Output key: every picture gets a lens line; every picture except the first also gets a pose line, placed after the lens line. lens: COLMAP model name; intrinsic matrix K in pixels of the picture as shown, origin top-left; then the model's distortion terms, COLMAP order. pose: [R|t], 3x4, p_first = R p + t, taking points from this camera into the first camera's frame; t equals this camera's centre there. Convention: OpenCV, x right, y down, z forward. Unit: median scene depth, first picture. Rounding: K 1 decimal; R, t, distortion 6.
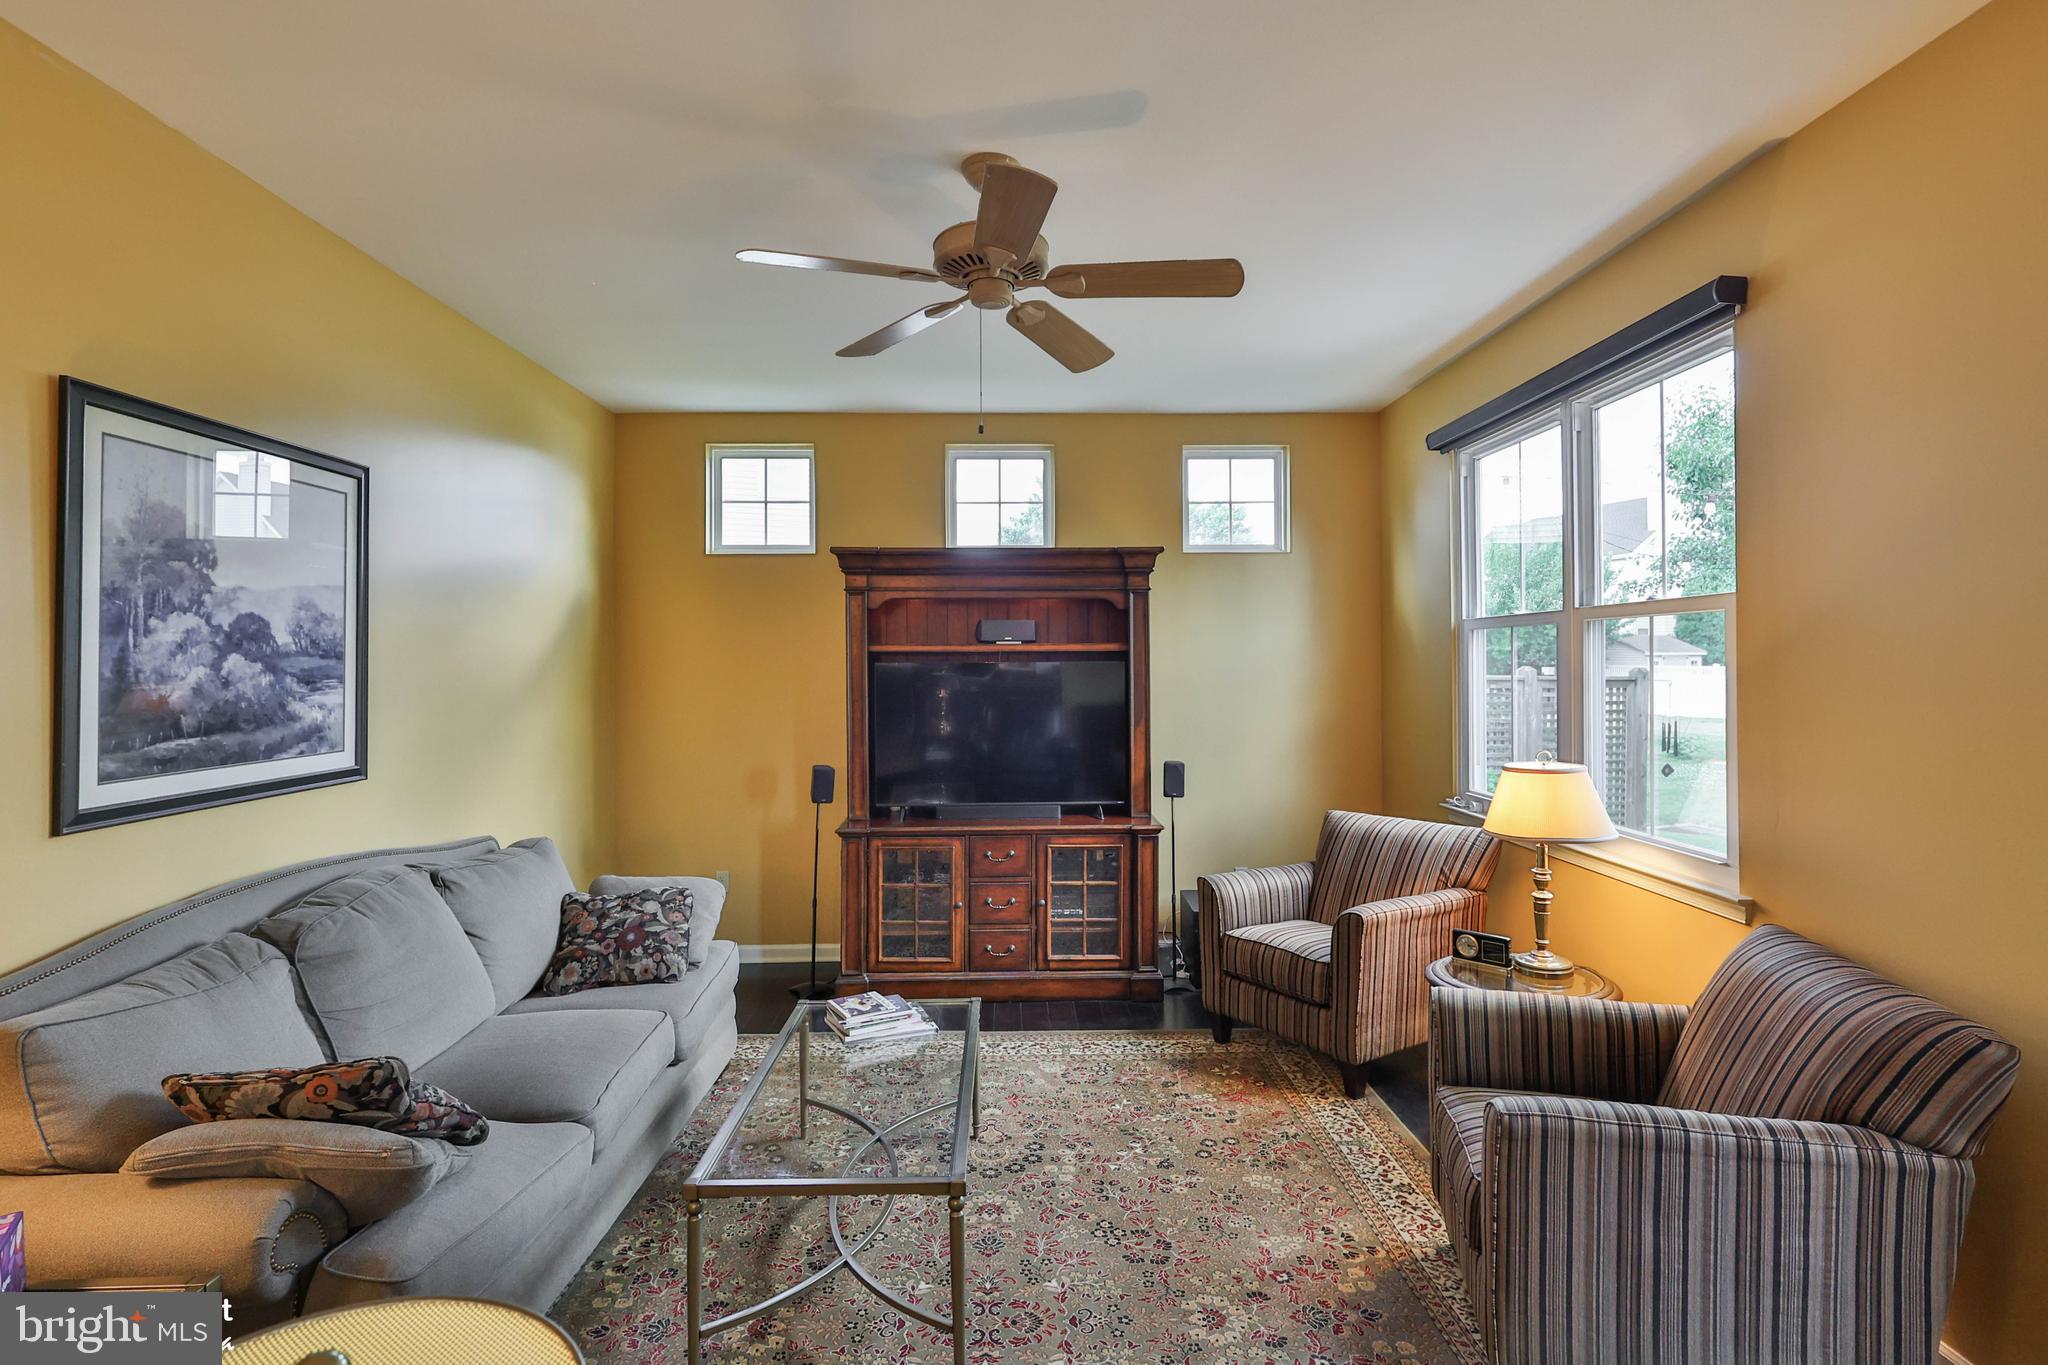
lens RADIAL K [[1018.1, 0, 1025.2], [0, 1018.1, 655.9], [0, 0, 1]] dist [-0.002093, 0.000577]
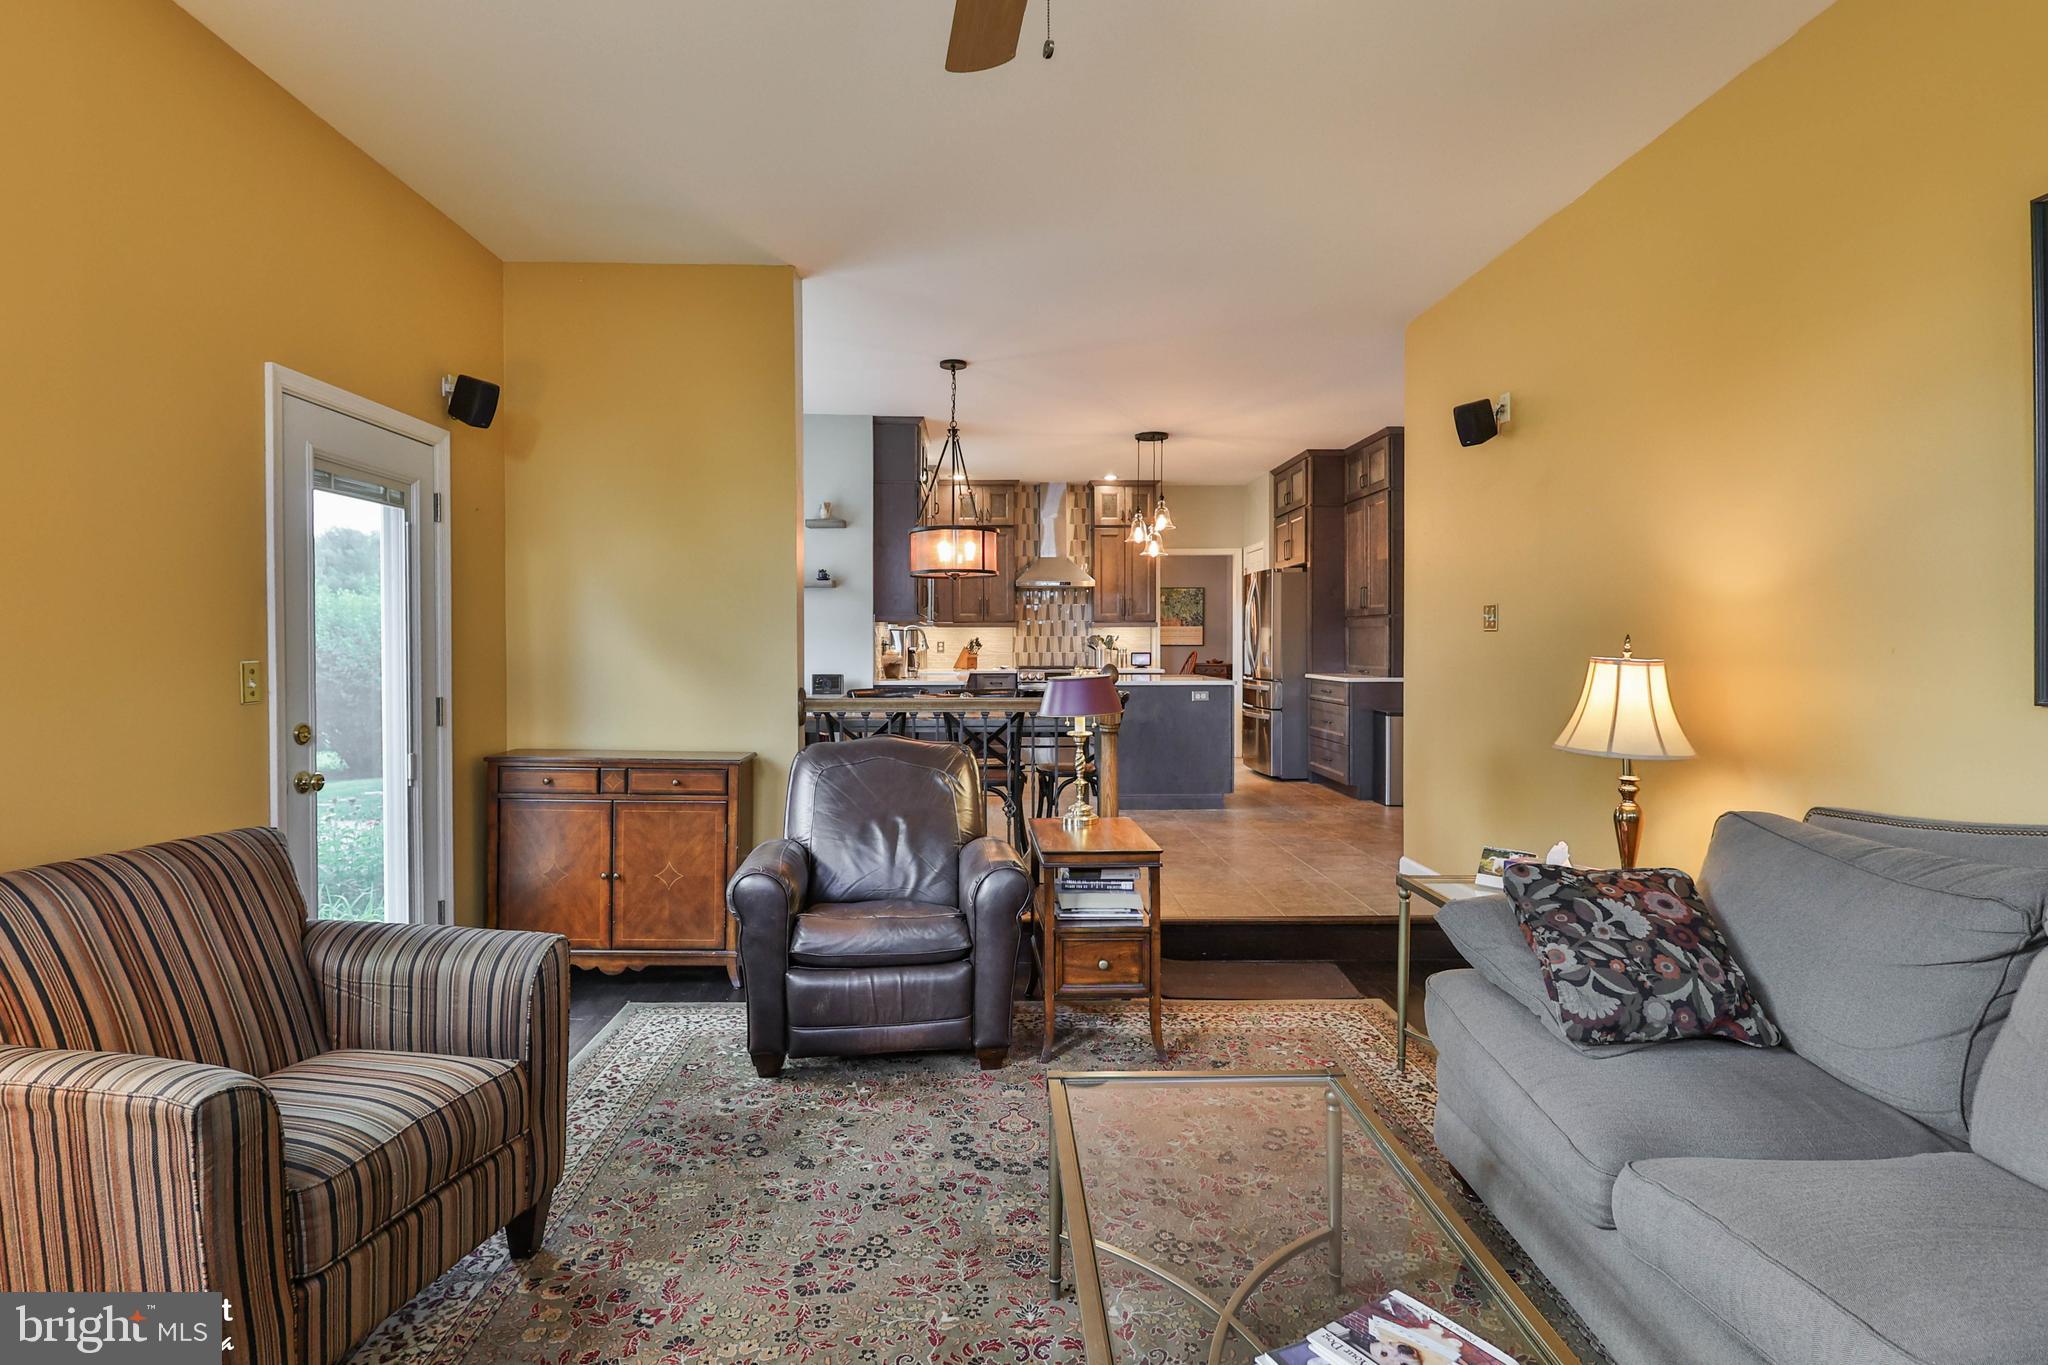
lens RADIAL K [[1029.4, 0, 1013.1], [0, 1029.4, 660.3], [0, 0, 1]] dist [-0.003564, 0.000911]
pose [[-0.999959, 0.008479, -0.003121, -0.015105], [0.008453, 0.999931, 0.008195, 0.073623], [0.003191, 0.008169, -0.999962, 1.154300]]
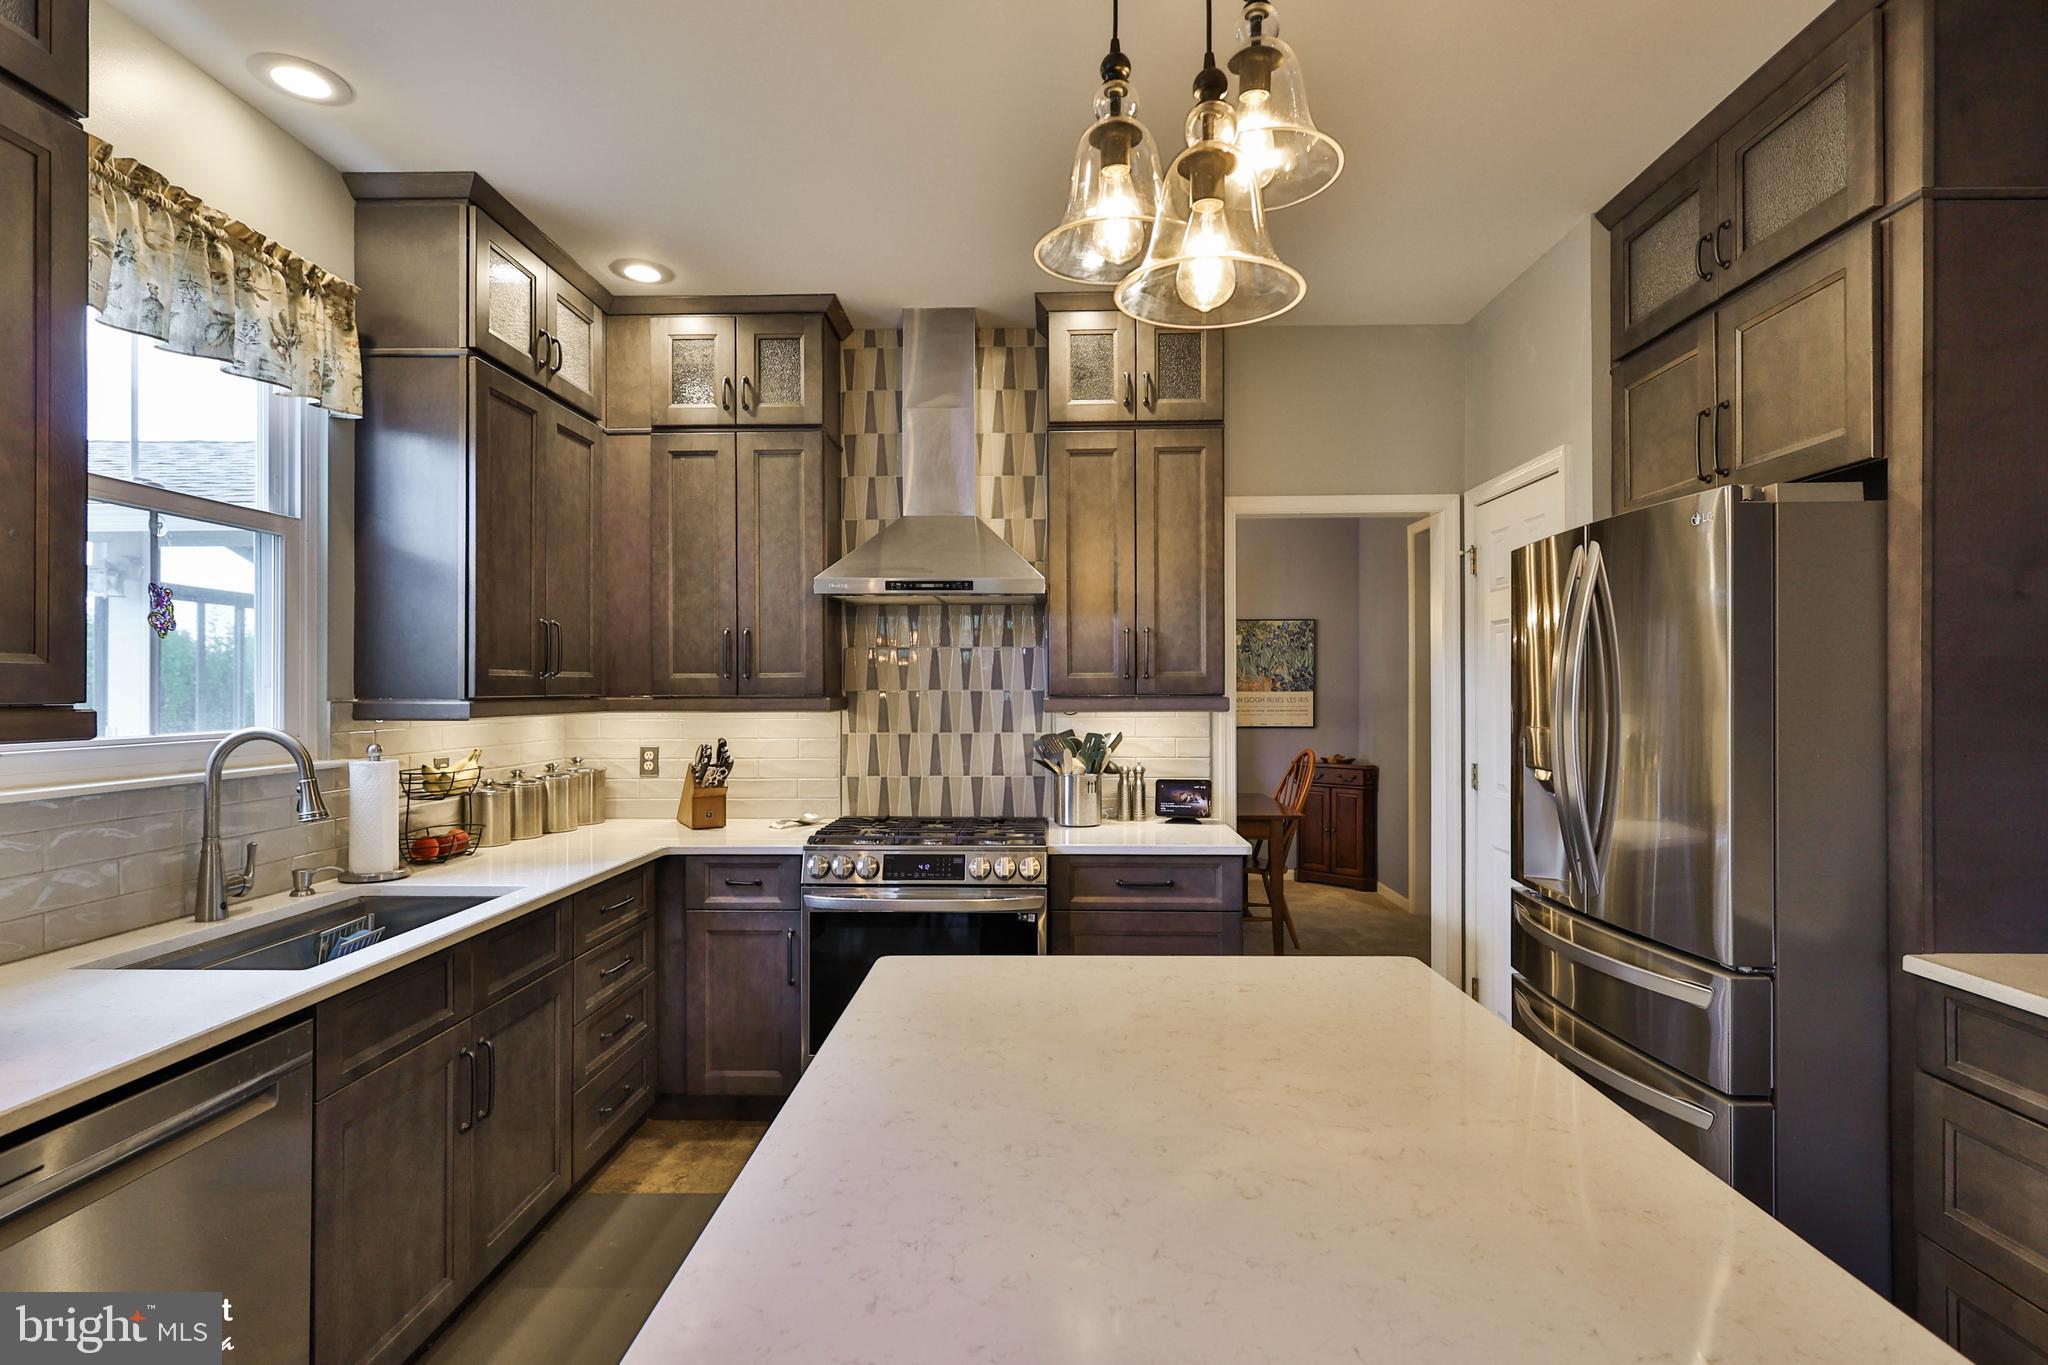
lens RADIAL K [[992.0, 0, 1038.2], [0, 992.0, 693.7], [0, 0, 1]] dist [-0.005524, 0.000476]
pose [[-0.999010, 0.007174, 0.043893, -0.264805], [0.006918, 0.999958, -0.005968, 0.000186], [-0.043934, -0.005659, -0.999018, -0.611068]]
